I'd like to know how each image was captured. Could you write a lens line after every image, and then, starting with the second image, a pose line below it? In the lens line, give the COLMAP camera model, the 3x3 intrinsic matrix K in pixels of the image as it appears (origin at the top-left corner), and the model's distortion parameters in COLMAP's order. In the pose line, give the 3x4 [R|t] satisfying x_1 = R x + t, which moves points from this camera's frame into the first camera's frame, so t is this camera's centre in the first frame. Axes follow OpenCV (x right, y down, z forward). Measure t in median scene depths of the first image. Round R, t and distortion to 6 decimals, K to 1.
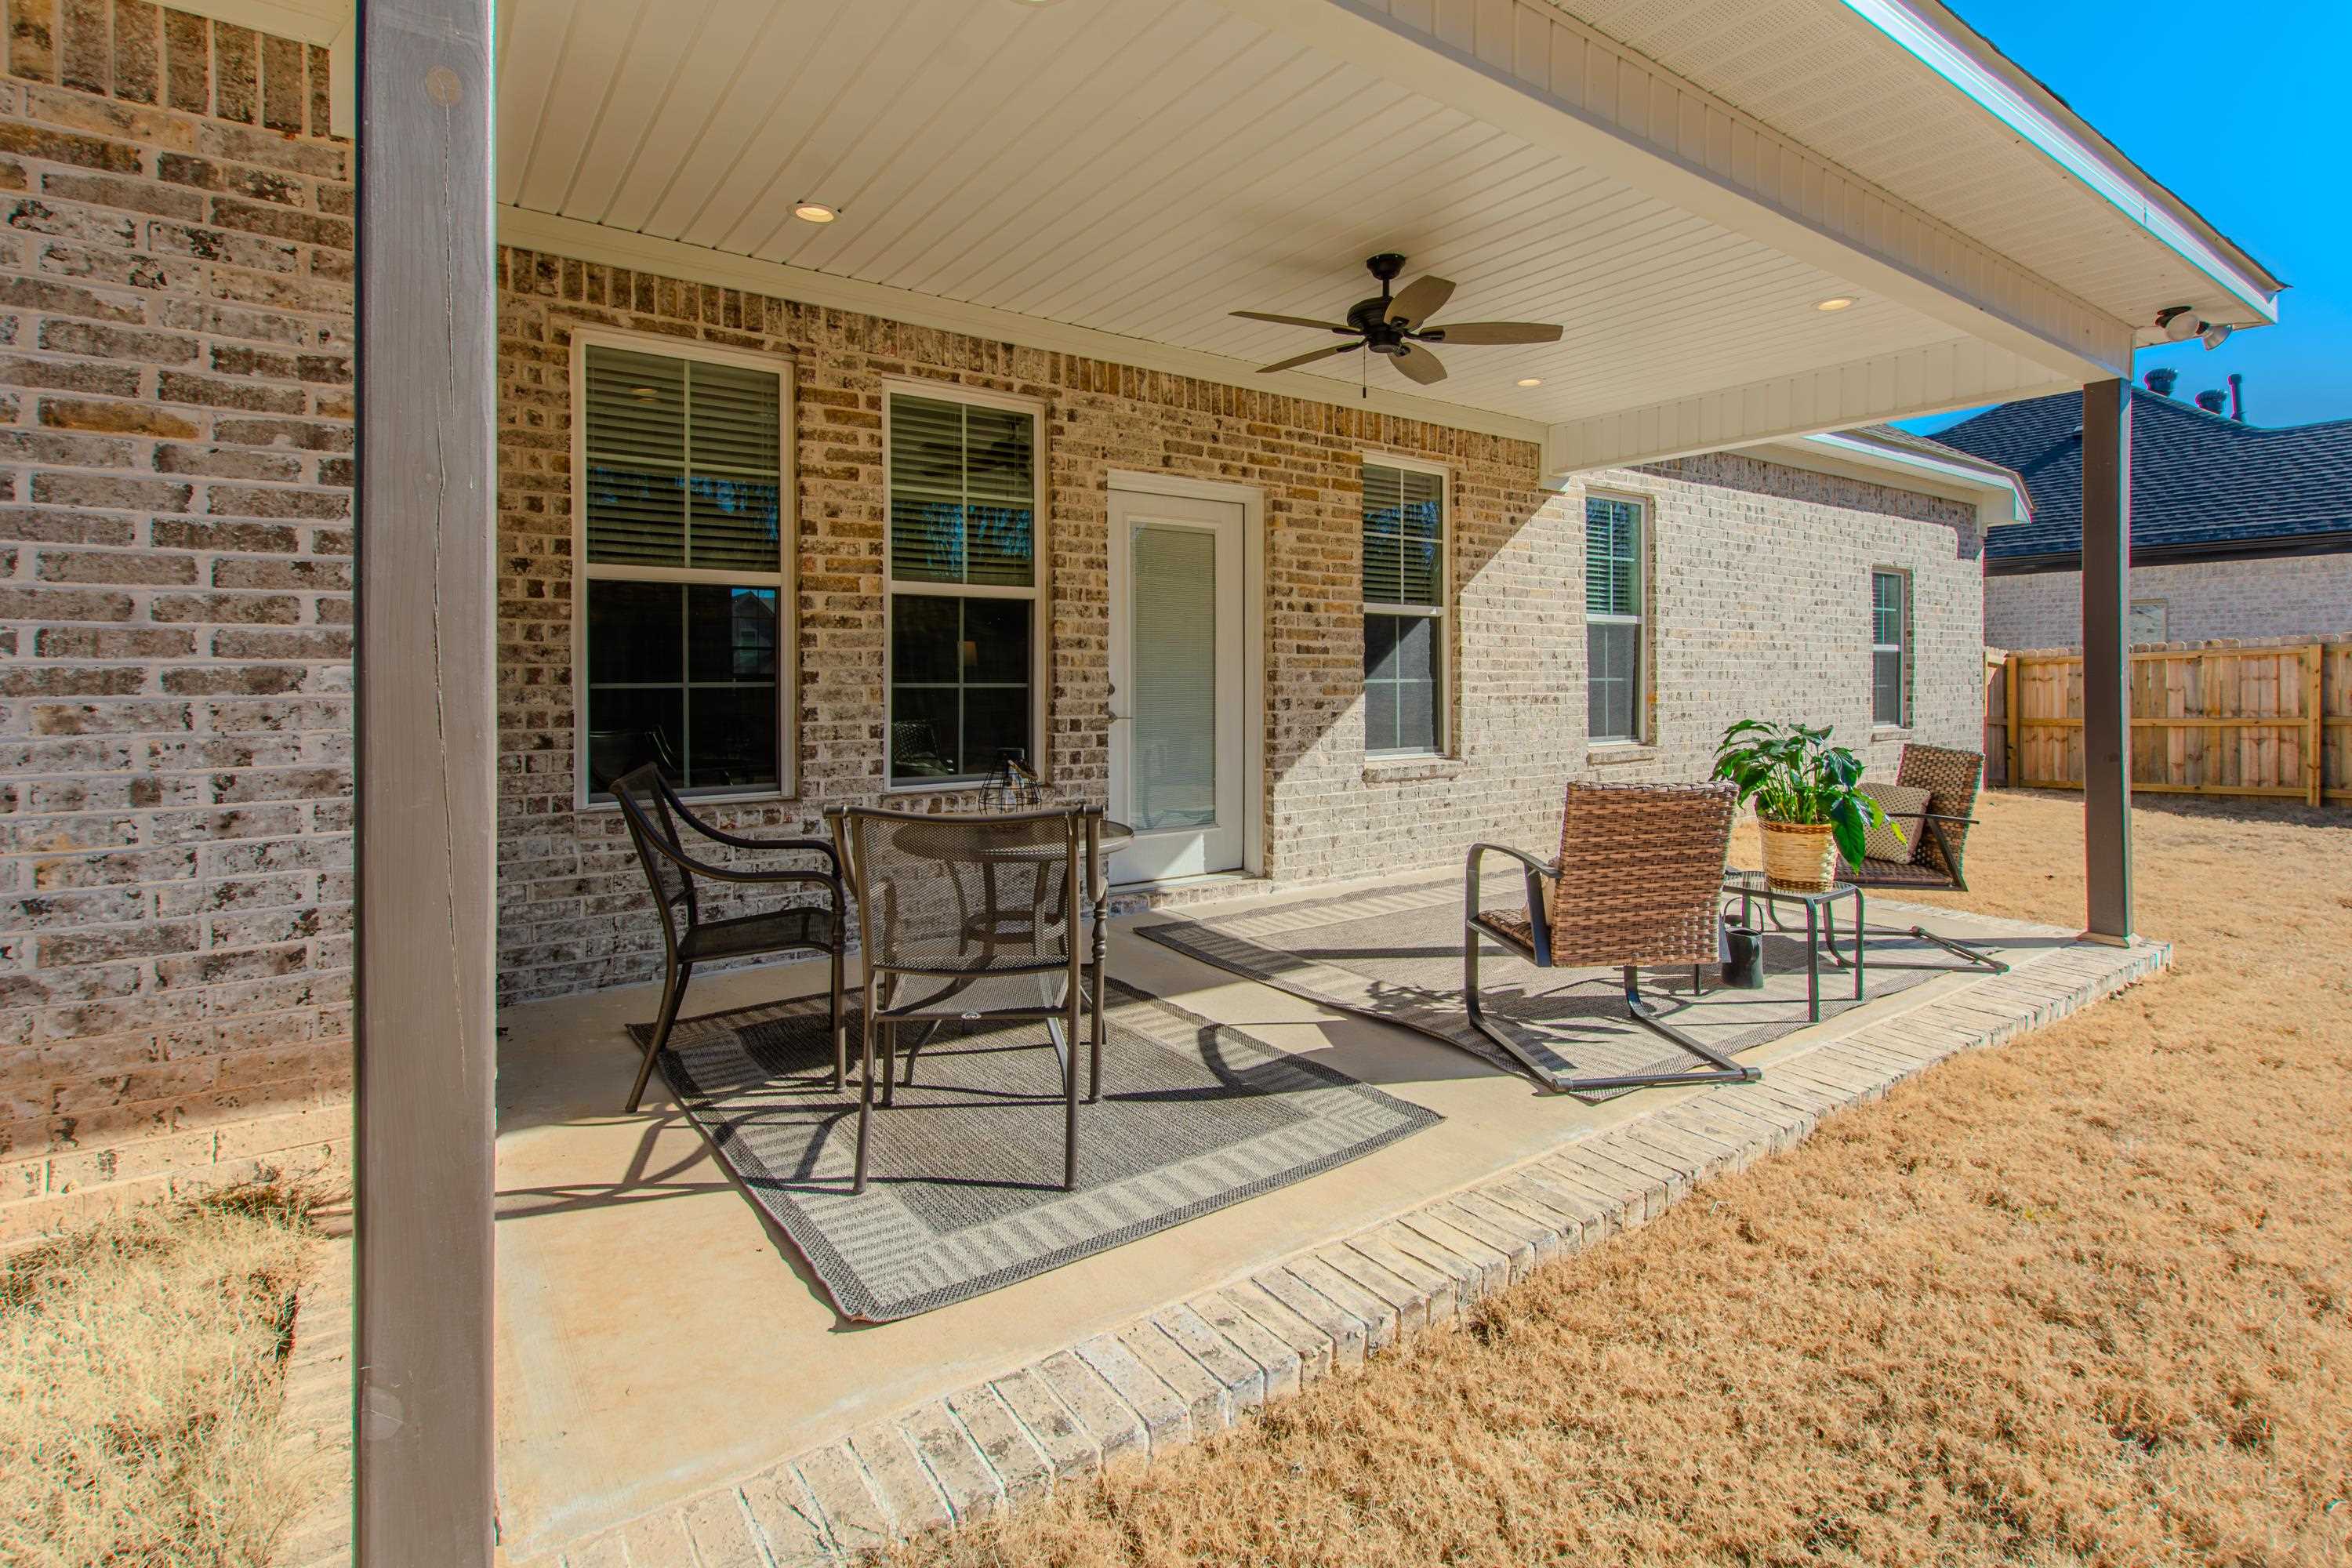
lens RADIAL K [[1046.9, 0, 1263.2], [0, 1046.9, 679.1], [0, 0, 1]] dist [-0.001790, -0.001818]
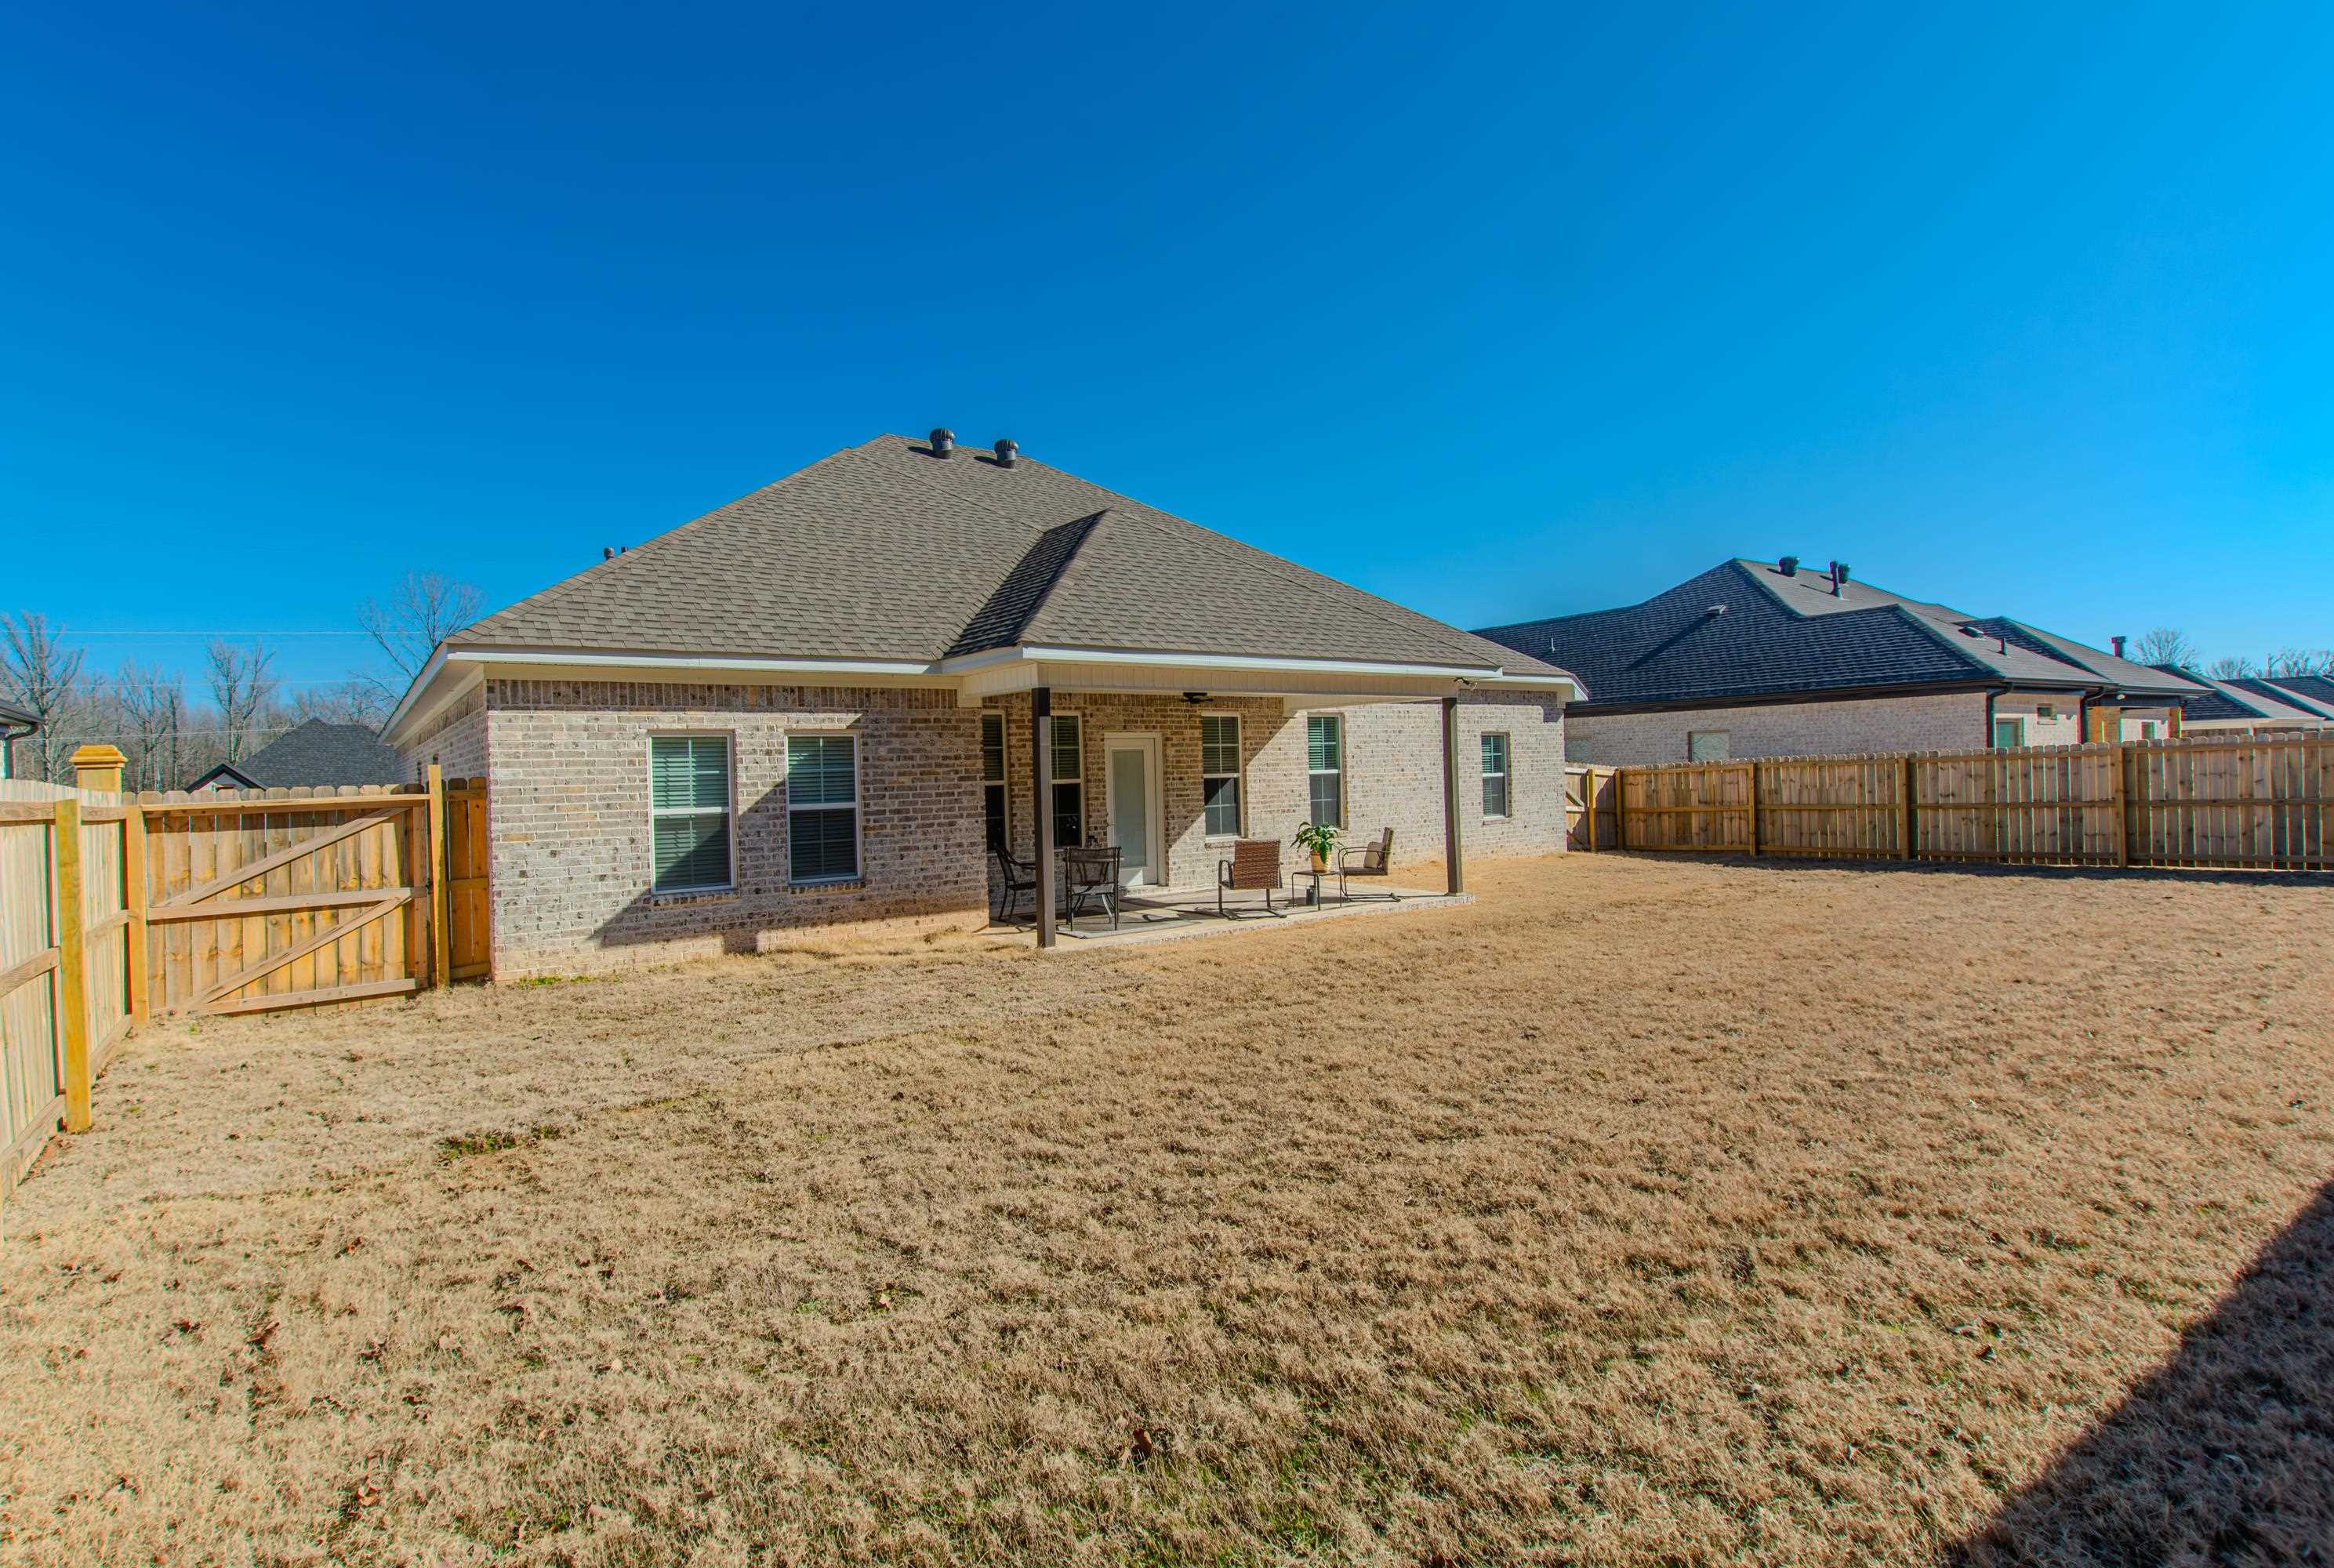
lens RADIAL K [[1045.3, 0, 1158.5], [0, 1045.3, 777.0], [0, 0, 1]] dist [-0.001411, 0.000023]
pose [[0.999633, -0.026601, 0.005033, -0.022036], [0.026598, 0.999646, 0.000721, -0.075497], [-0.005050, -0.000587, 0.999987, -1.499915]]
